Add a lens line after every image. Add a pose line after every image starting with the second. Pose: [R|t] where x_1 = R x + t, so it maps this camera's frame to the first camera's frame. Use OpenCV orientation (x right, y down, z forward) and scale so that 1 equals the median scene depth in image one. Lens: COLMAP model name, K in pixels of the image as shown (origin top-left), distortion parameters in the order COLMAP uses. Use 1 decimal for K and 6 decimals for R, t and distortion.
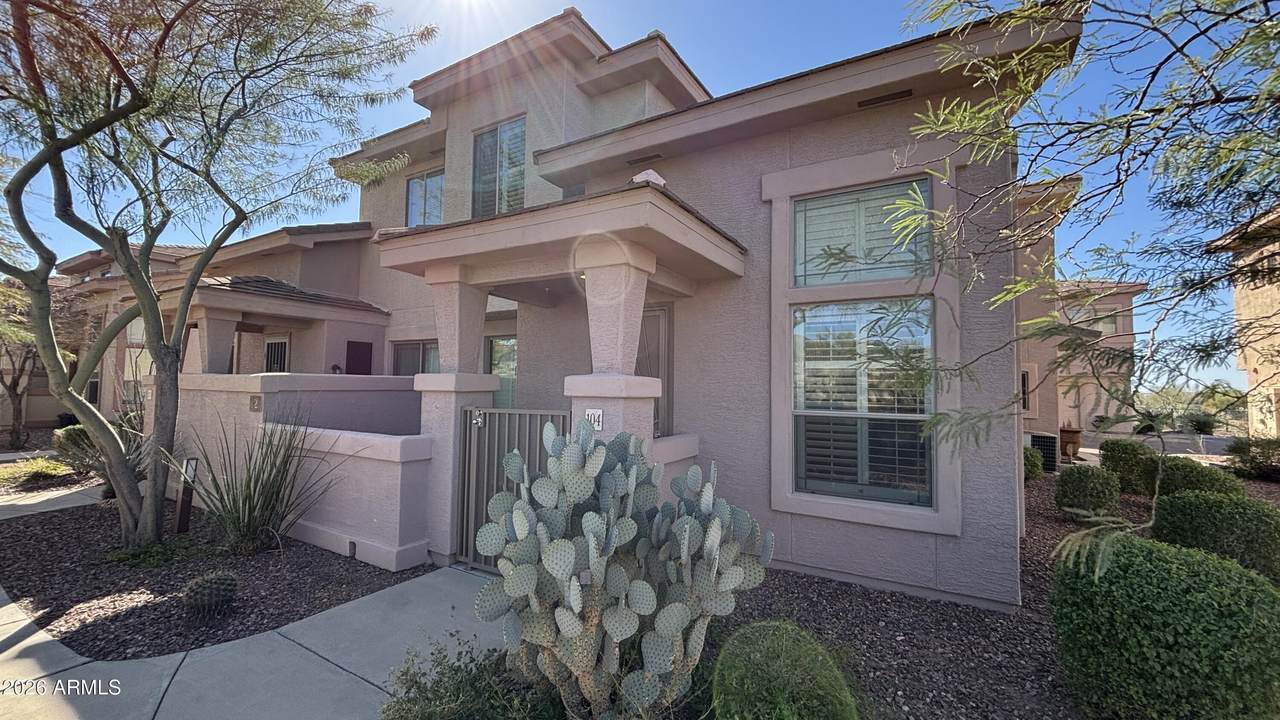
lens RADIAL K [[504.5, 0, 637.7], [0, 504.5, 358.2], [0, 0, 1]] dist [0.000023, -0.000155]
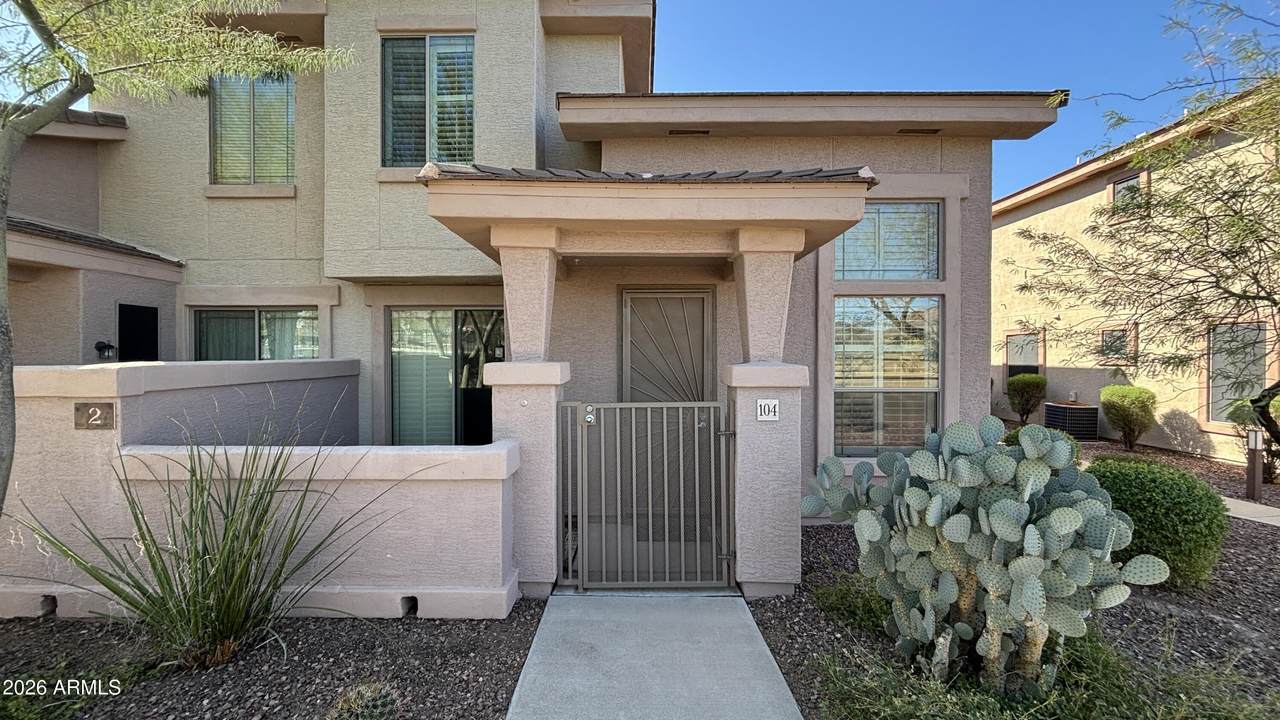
lens RADIAL K [[504.5, 0, 637.3], [0, 504.5, 357.6], [0, 0, 1]] dist [0.000023, -0.000155]
pose [[0.865484, -0.018260, 0.500604, -0.637366], [-0.014002, 0.998063, 0.060613, -0.028916], [-0.500742, -0.059469, 0.863552, 0.225982]]
